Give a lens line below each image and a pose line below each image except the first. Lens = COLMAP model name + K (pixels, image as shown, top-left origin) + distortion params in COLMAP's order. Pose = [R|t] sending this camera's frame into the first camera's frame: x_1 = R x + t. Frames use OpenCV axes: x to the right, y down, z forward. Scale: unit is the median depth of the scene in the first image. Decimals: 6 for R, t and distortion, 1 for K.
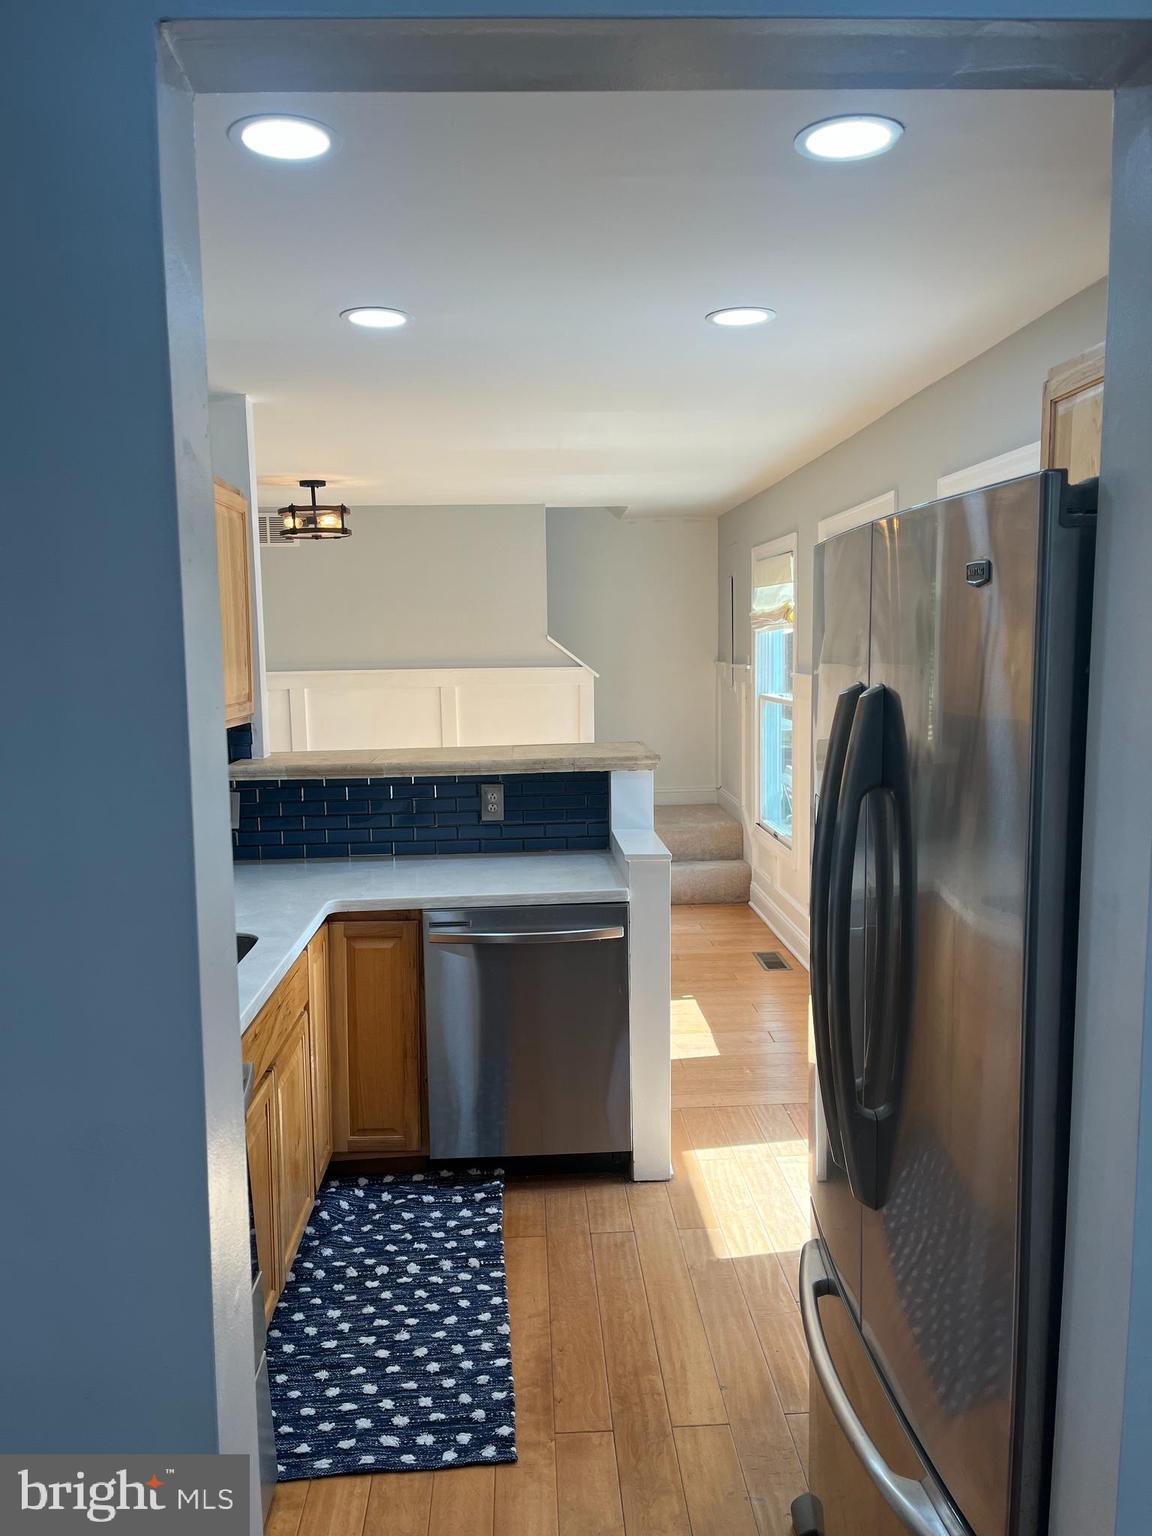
lens RADIAL K [[1169.7, 0, 567.2], [0, 1169.7, 772.9], [0, 0, 1]] dist [0.056067, -0.047749]
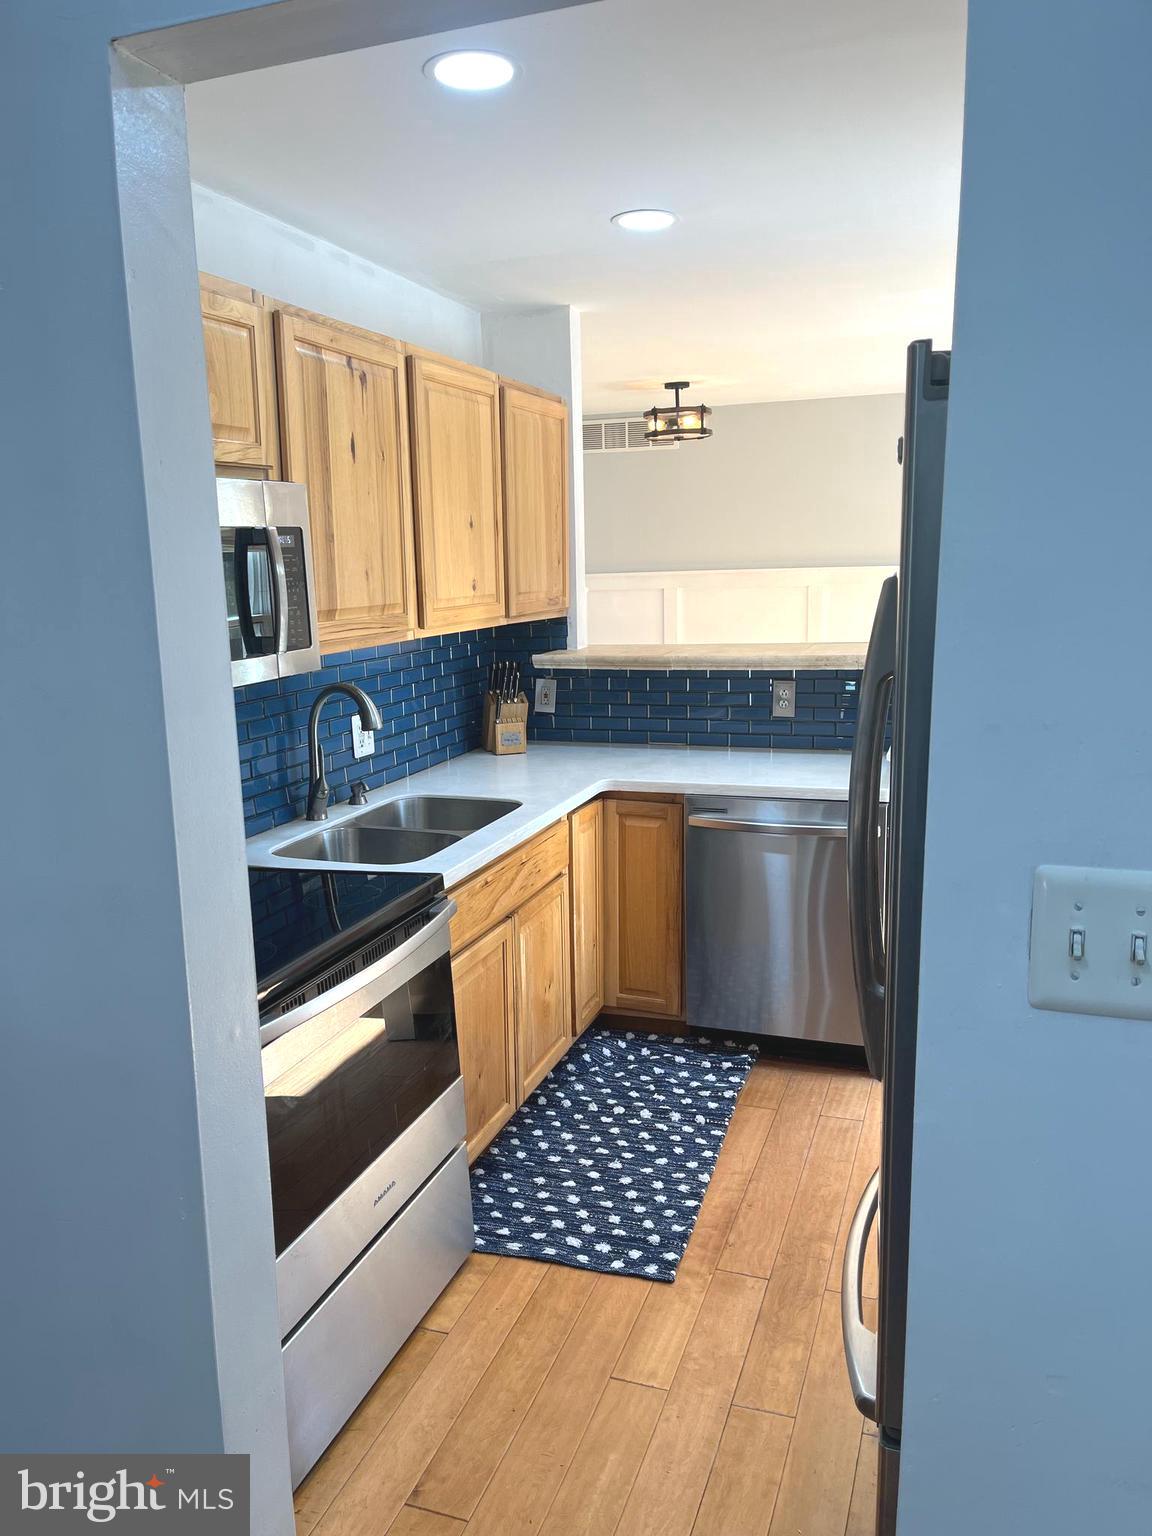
lens RADIAL K [[1169.7, 0, 567.2], [0, 1169.7, 772.9], [0, 0, 1]] dist [0.056067, -0.047749]
pose [[0.925493, 0.068116, -0.372590, 0.189254], [-0.037955, 0.995423, 0.087701, 0.009474], [0.376859, -0.067025, 0.923843, -0.020322]]
